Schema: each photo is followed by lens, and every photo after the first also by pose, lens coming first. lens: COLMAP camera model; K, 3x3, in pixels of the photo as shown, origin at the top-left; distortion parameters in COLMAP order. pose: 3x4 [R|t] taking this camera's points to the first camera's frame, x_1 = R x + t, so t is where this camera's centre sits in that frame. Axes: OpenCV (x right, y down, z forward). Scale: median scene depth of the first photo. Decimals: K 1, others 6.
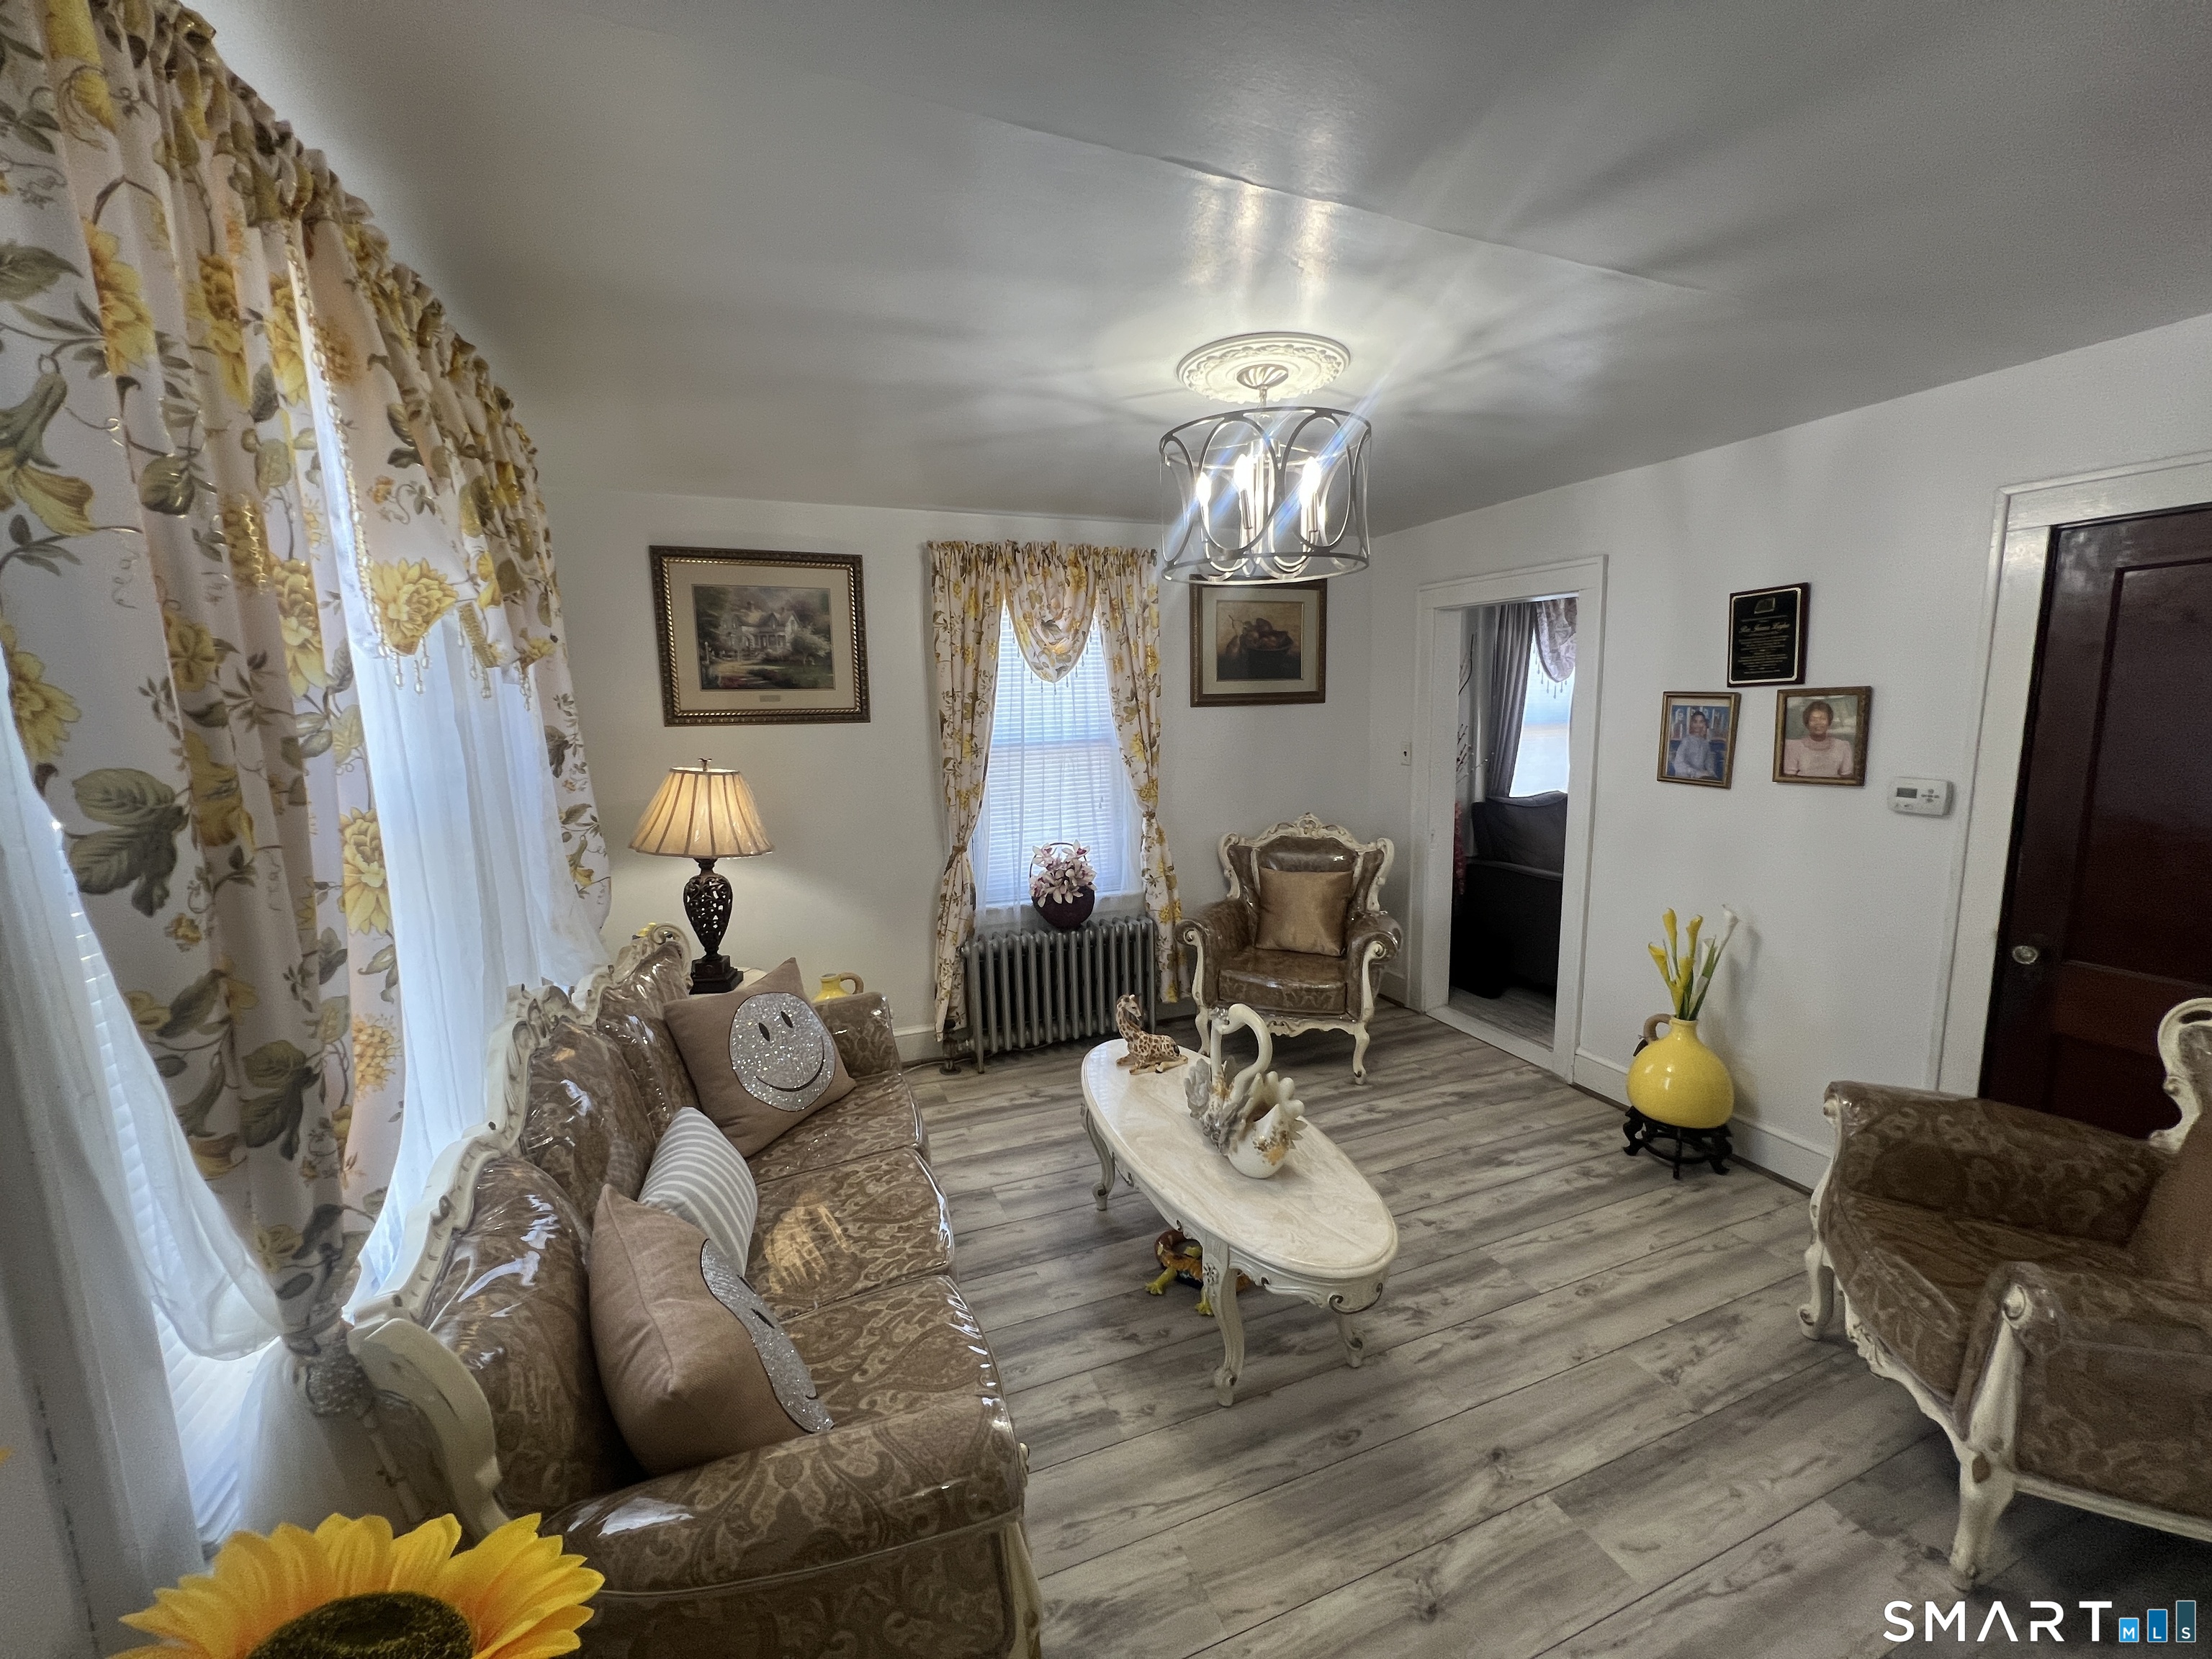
lens RADIAL K [[885.8, 0, 1103.9], [0, 885.8, 834.8], [0, 0, 1]] dist [-0.002034, 0.000664]
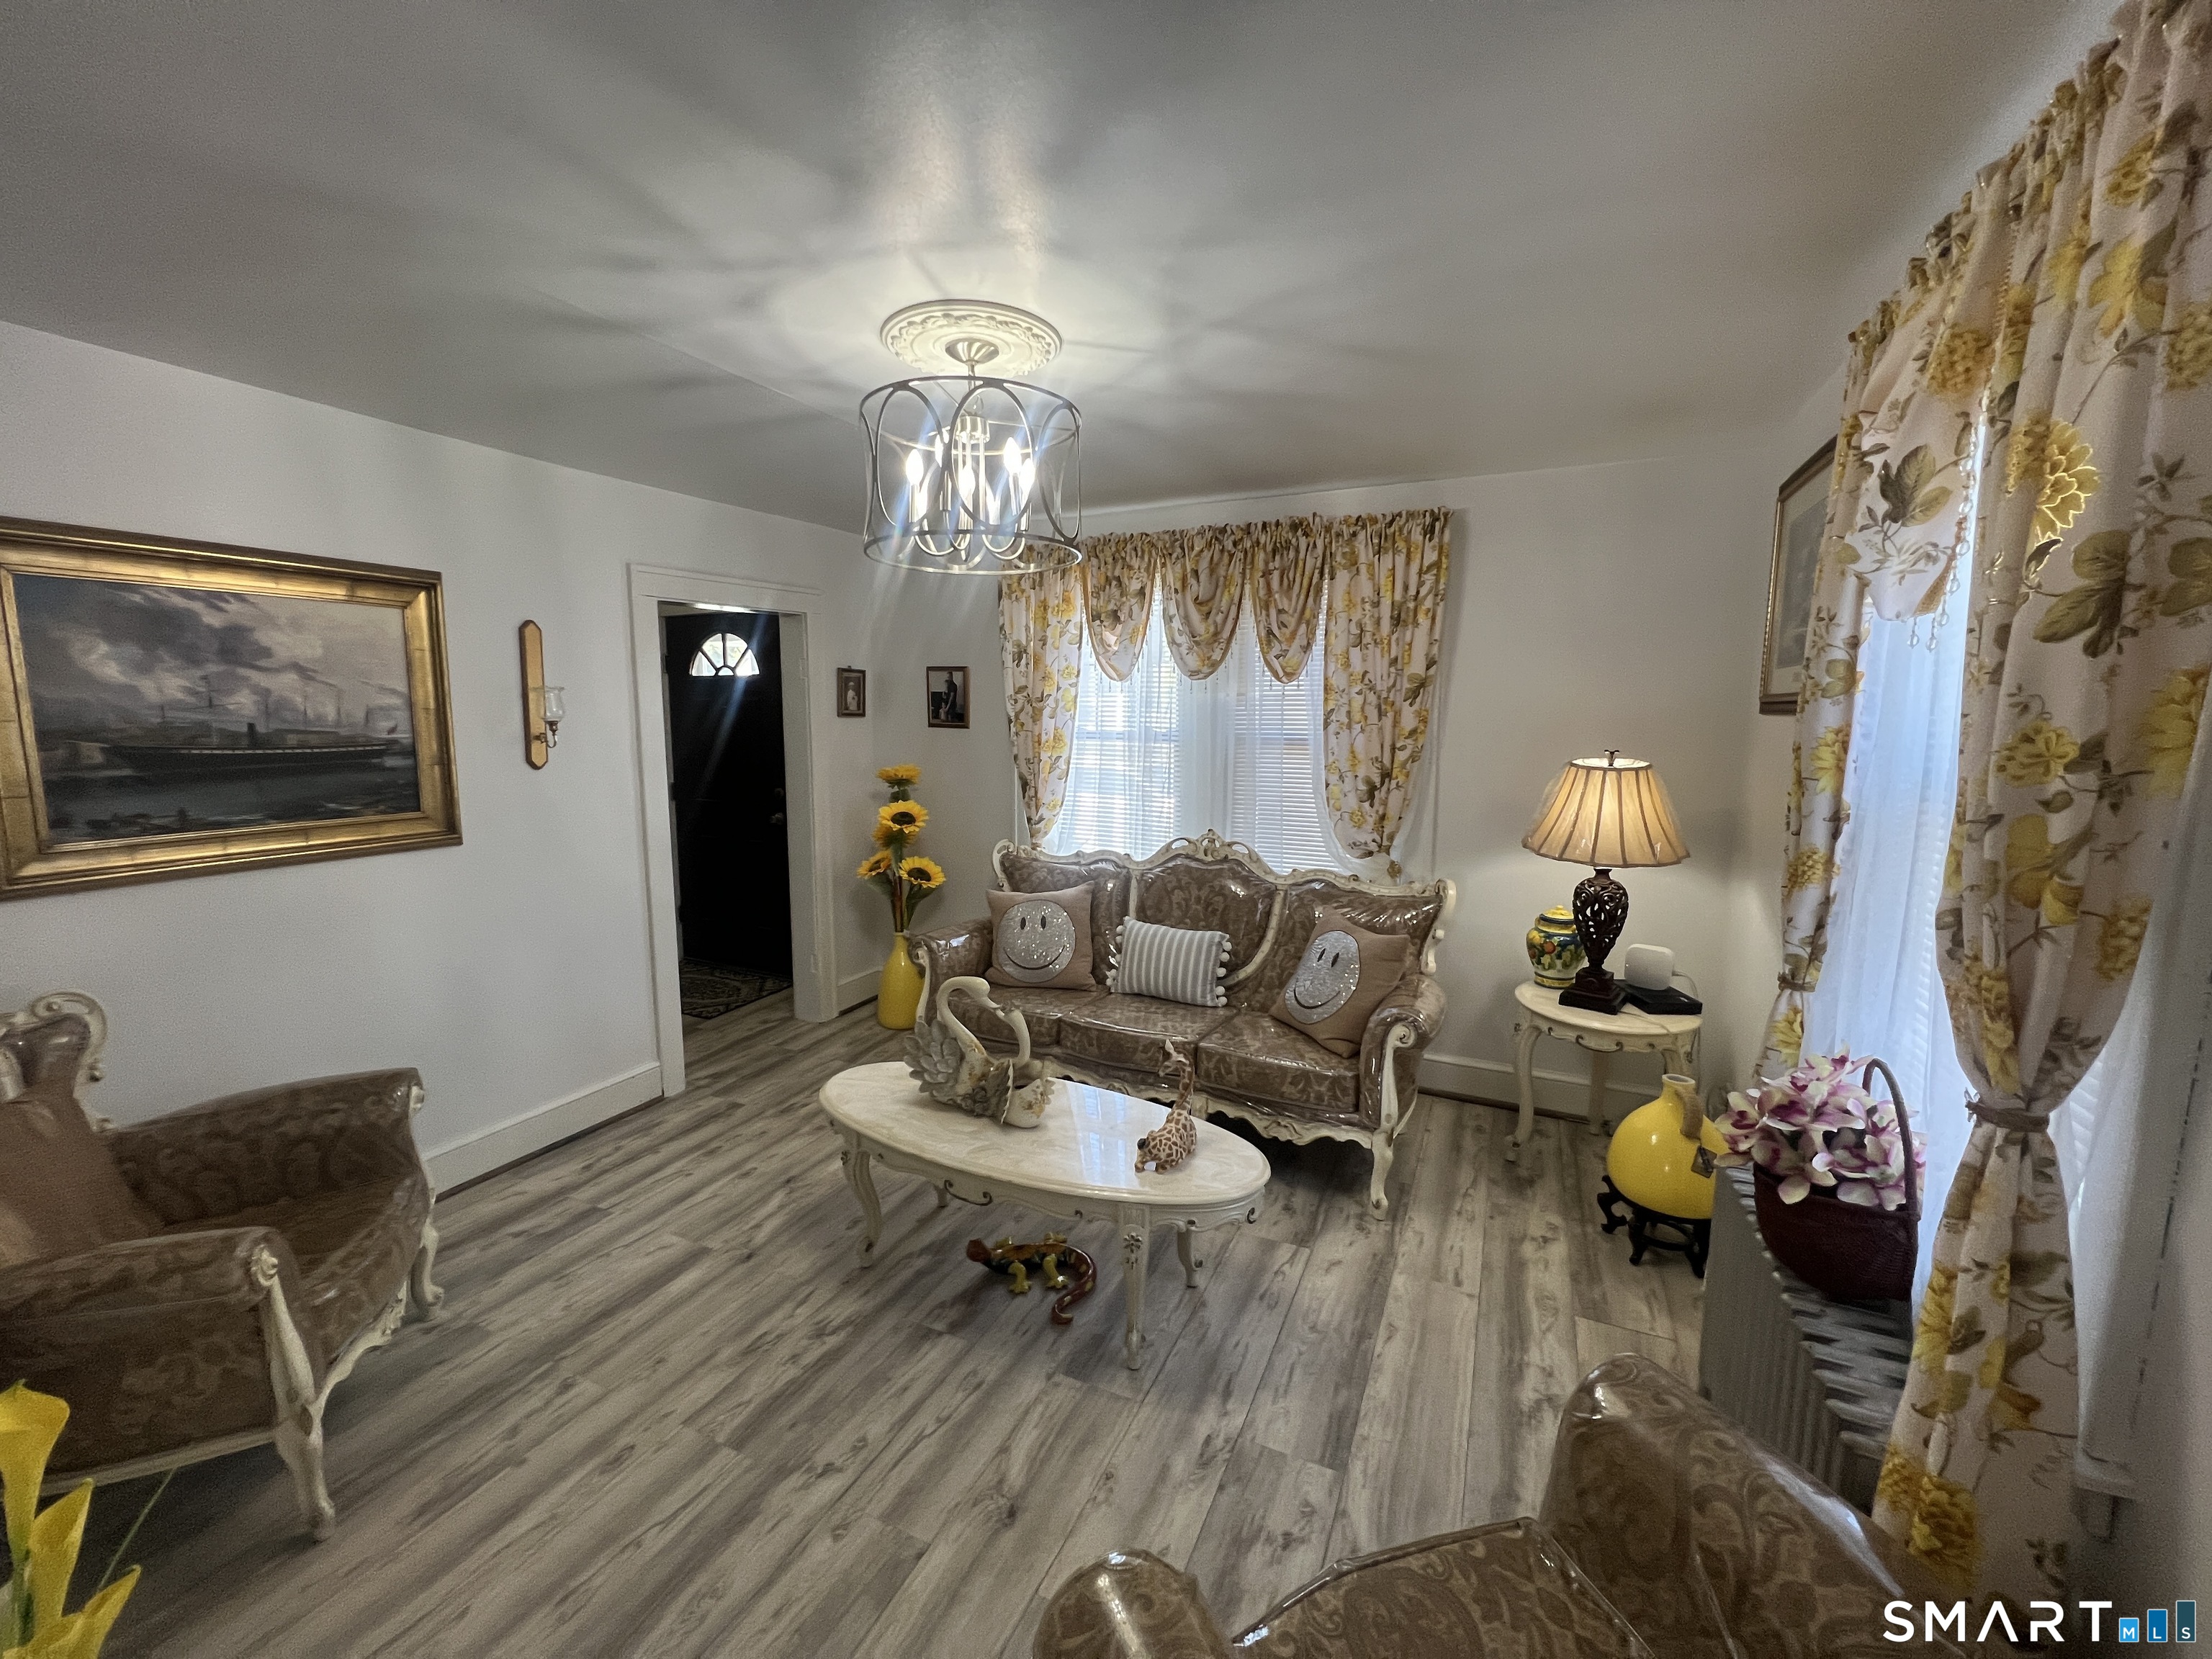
lens RADIAL K [[885.8, 0, 1103.9], [0, 885.8, 834.8], [0, 0, 1]] dist [-0.002034, 0.000664]
pose [[-0.735609, 0.102686, -0.669578, 0.718382], [-0.079147, 0.968646, 0.235502, -0.236062], [0.672767, 0.226232, -0.704417, 1.765295]]
